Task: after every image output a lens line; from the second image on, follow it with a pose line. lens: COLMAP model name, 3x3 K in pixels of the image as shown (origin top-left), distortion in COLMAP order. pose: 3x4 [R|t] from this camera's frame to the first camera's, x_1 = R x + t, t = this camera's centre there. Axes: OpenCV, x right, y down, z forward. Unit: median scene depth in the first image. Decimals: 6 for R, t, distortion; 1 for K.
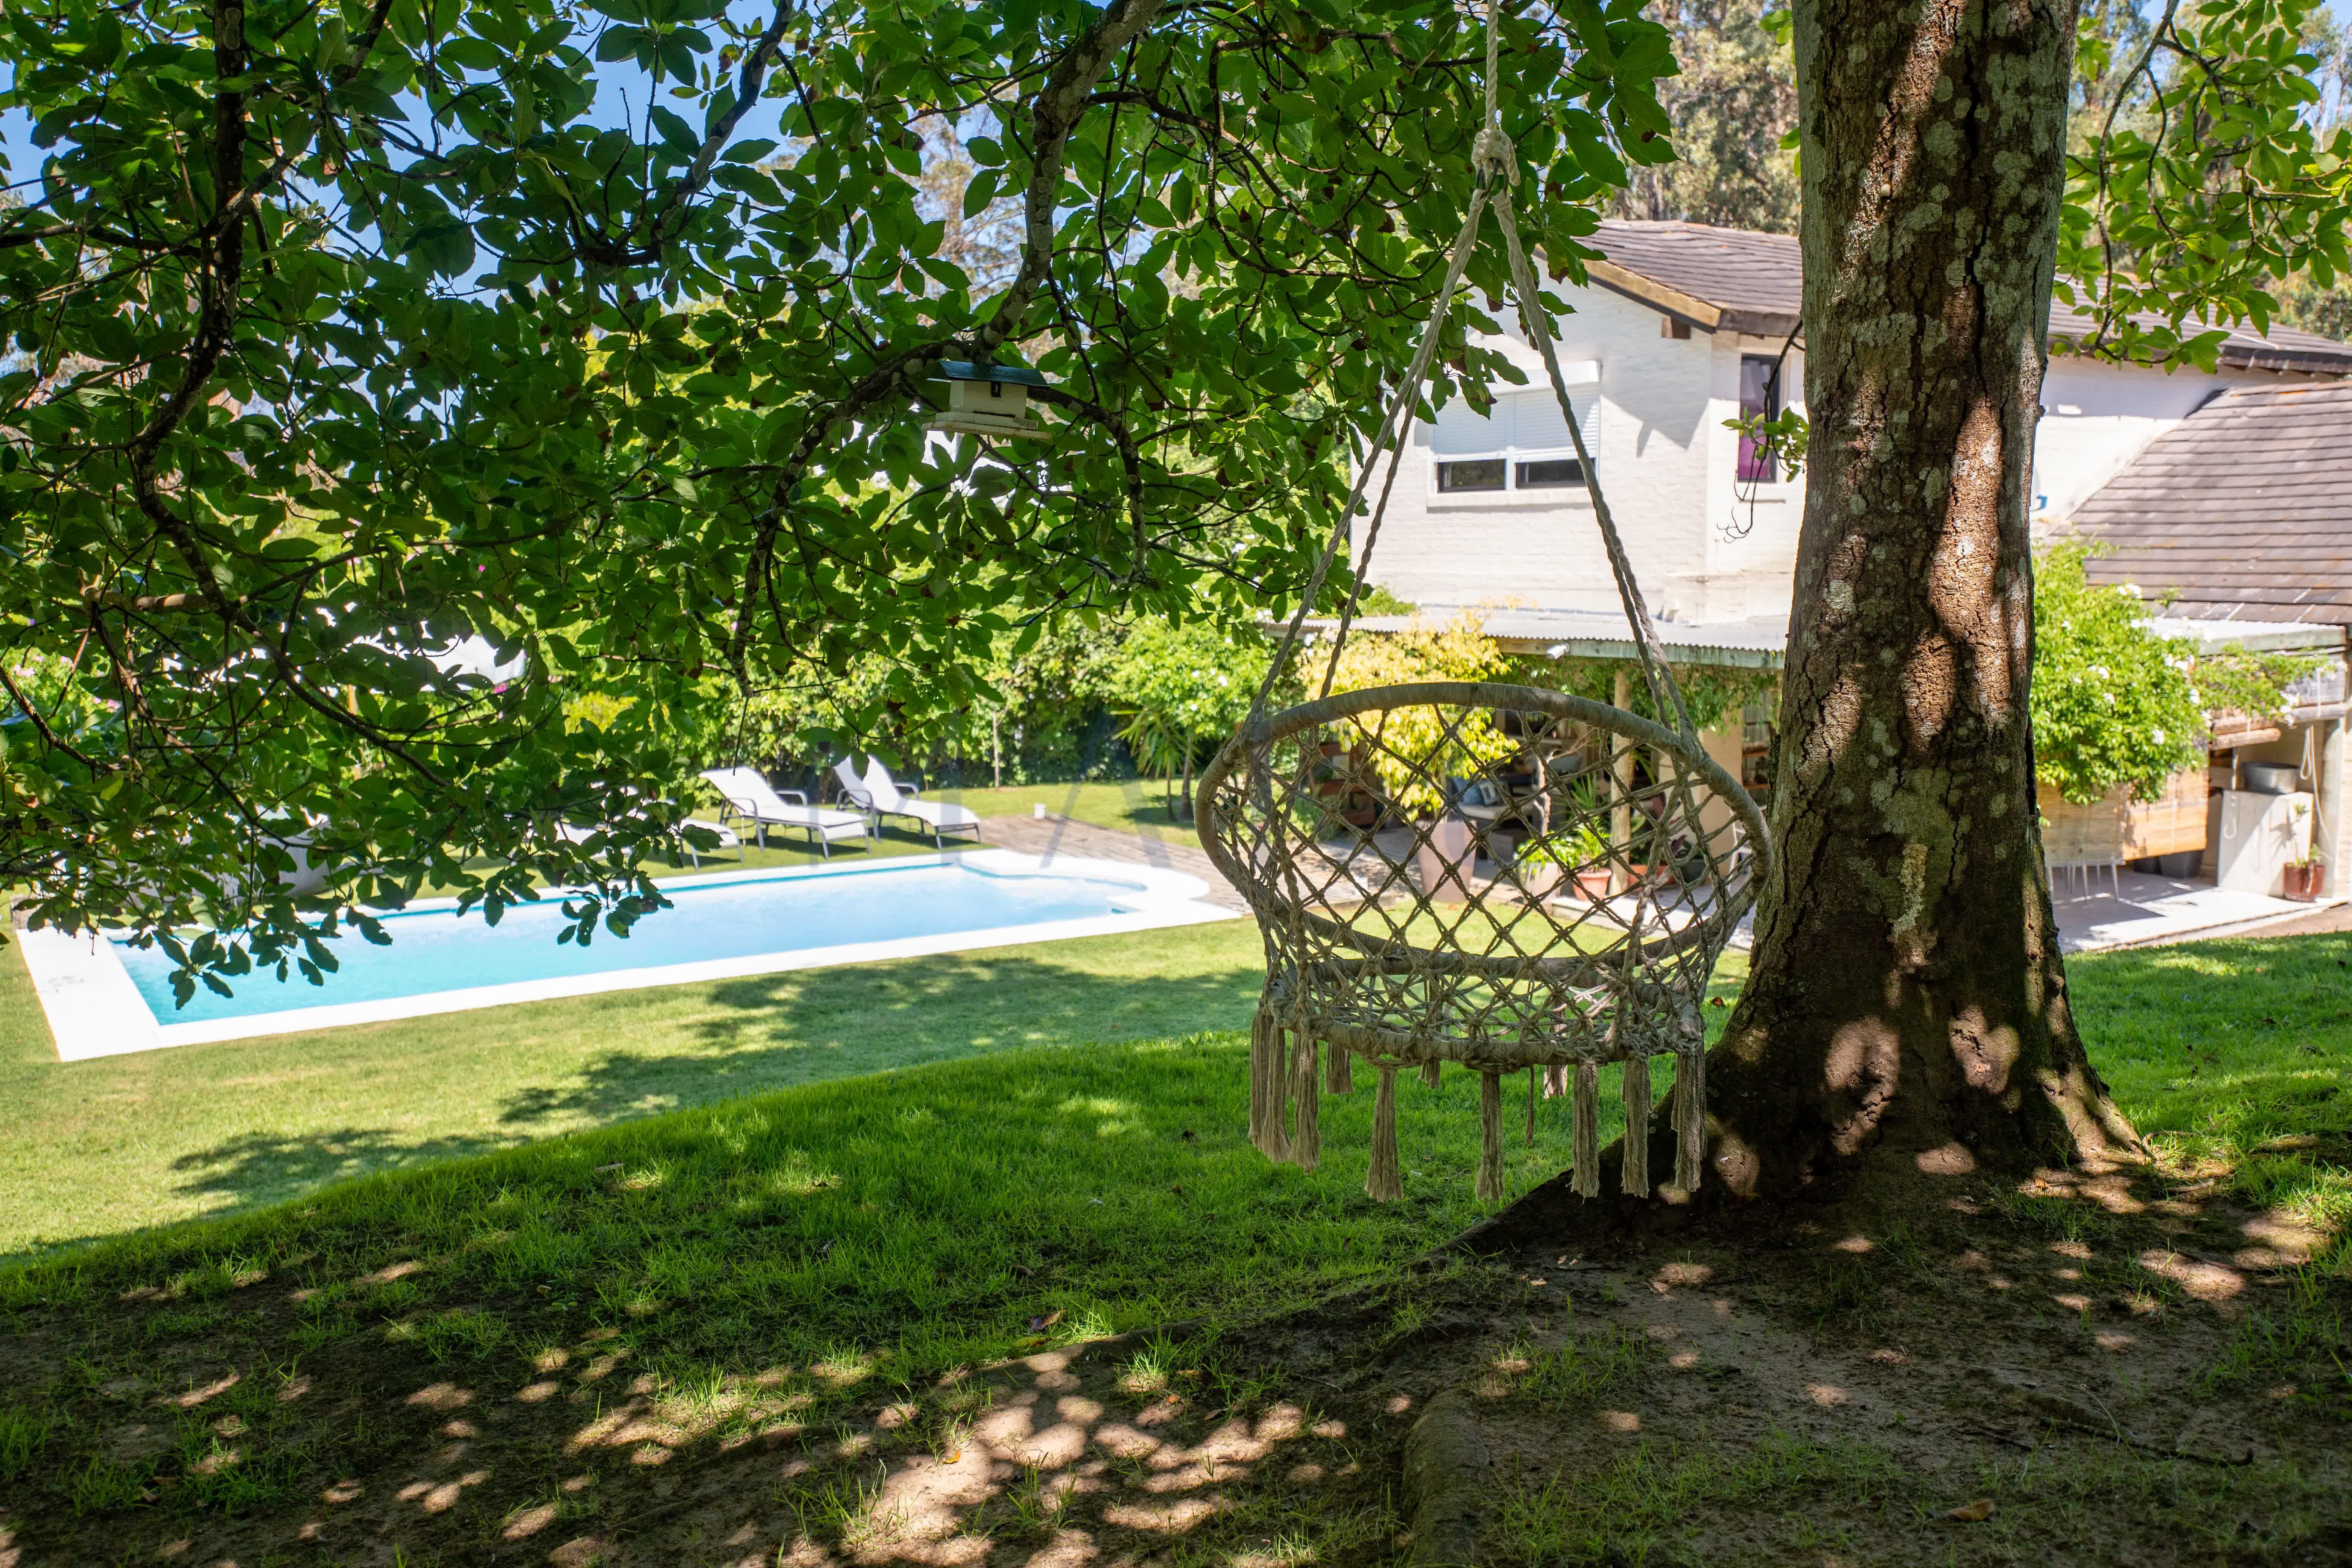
lens RADIAL K [[2026.5, 0, 1081.1], [0, 2026.5, 787.0], [0, 0, 1]] dist [0.005121, 0.003989]
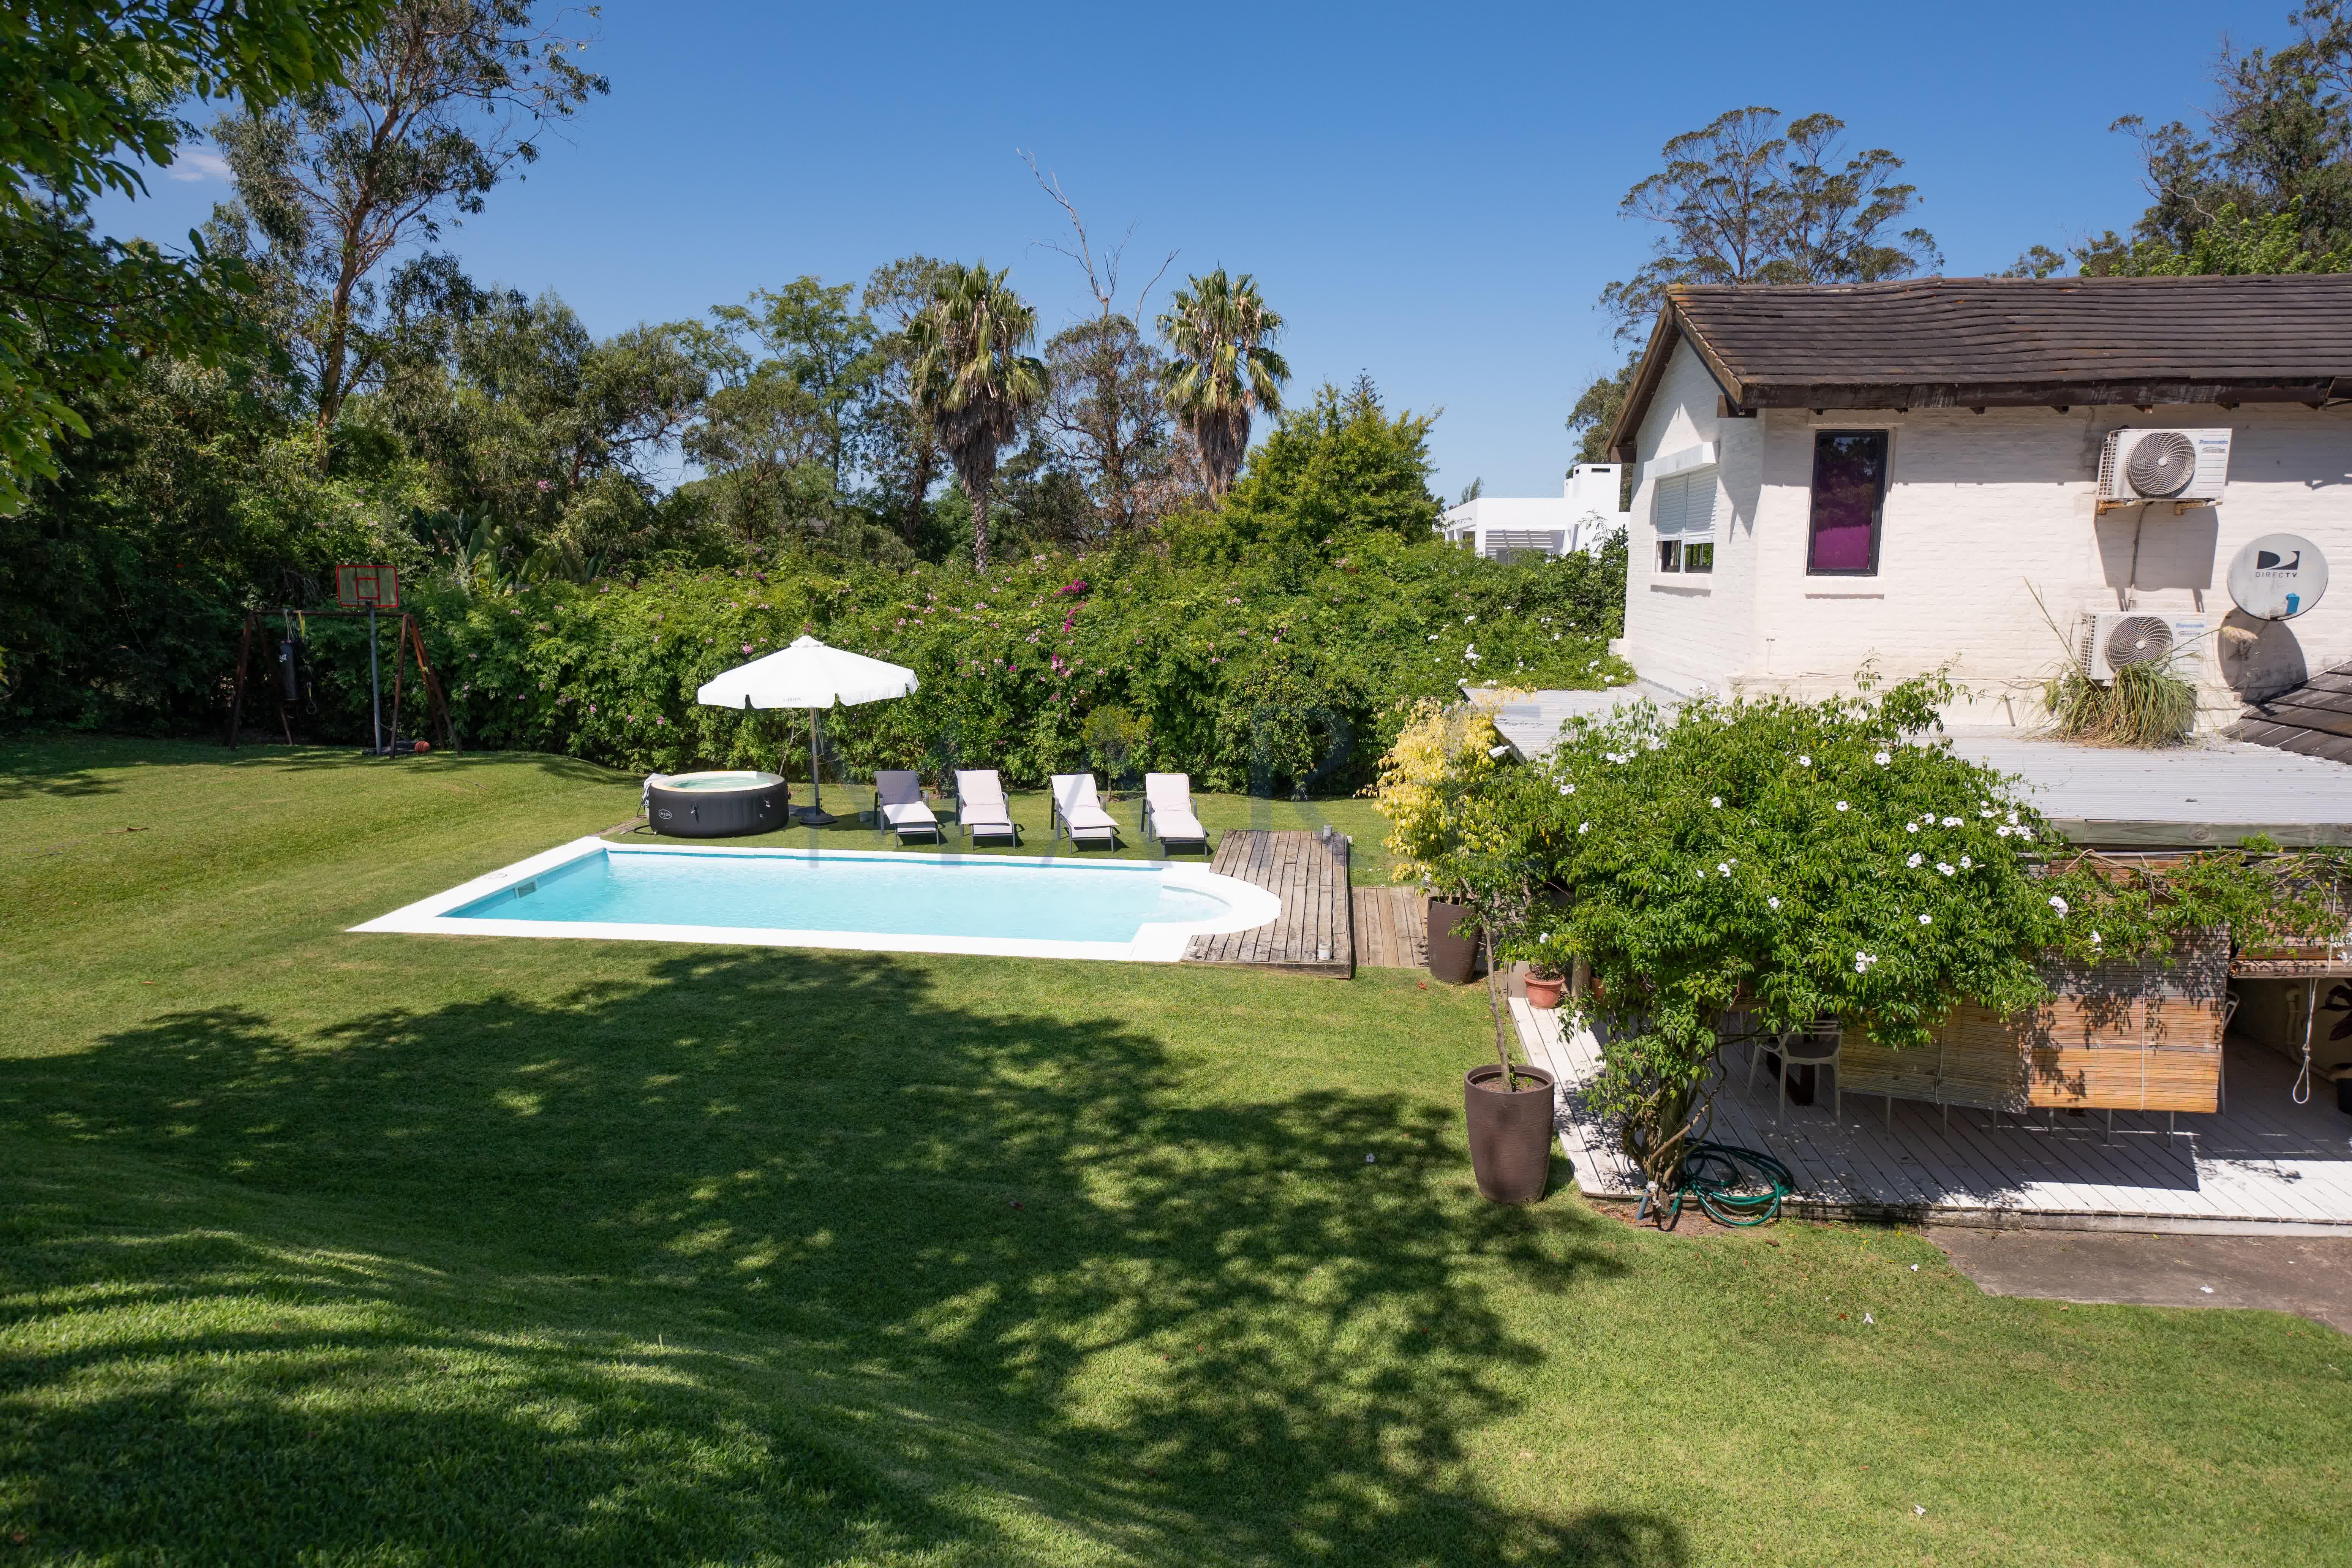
lens RADIAL K [[1396.5, 0, 1176.0], [0, 1396.5, 784.0], [0, 0, 1]] dist [-0.003328, -0.003279]
pose [[0.803315, 0.105817, -0.586079, 0.470095], [-0.081487, 0.994363, 0.067843, -0.077879], [0.589954, -0.006741, 0.807409, 0.338394]]
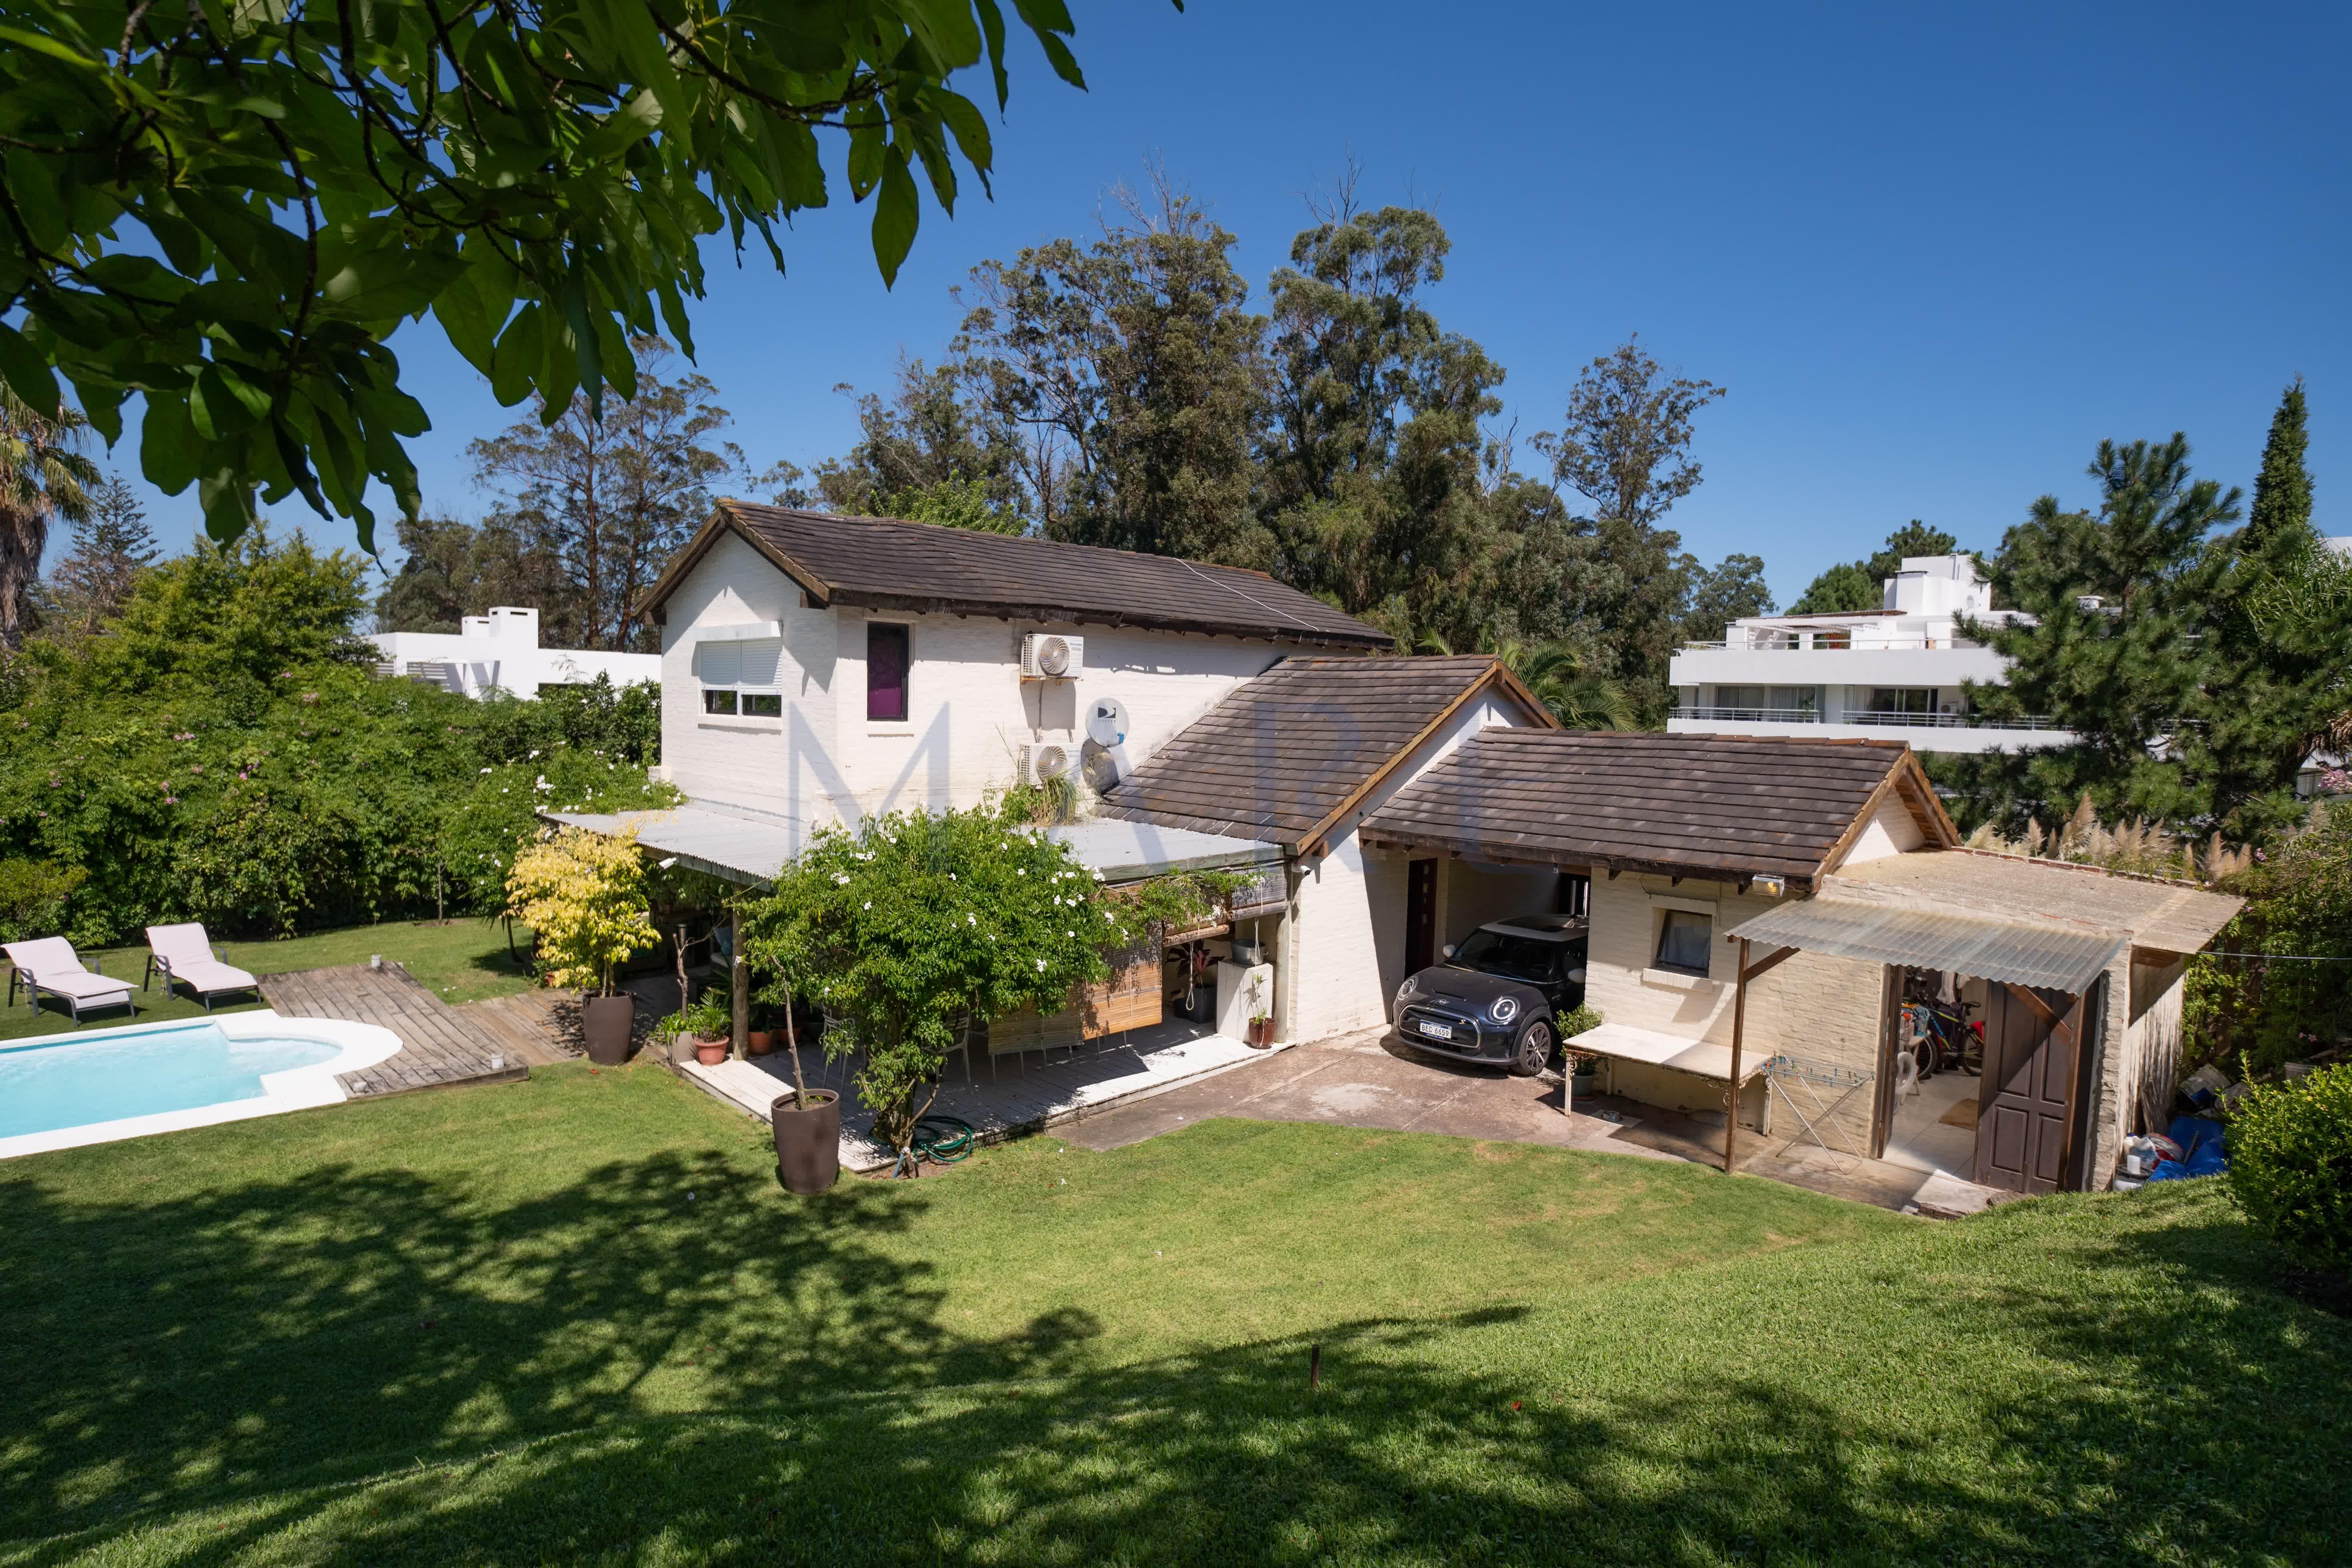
lens RADIAL K [[1226.4, 0, 1176.0], [0, 1226.4, 784.0], [0, 0, 1]] dist [-0.030741, -0.002353]
pose [[0.970022, 0.013880, 0.242619, 0.325228], [-0.002218, 0.998832, -0.048277, -0.073577], [-0.243006, 0.046291, 0.968920, 0.205267]]
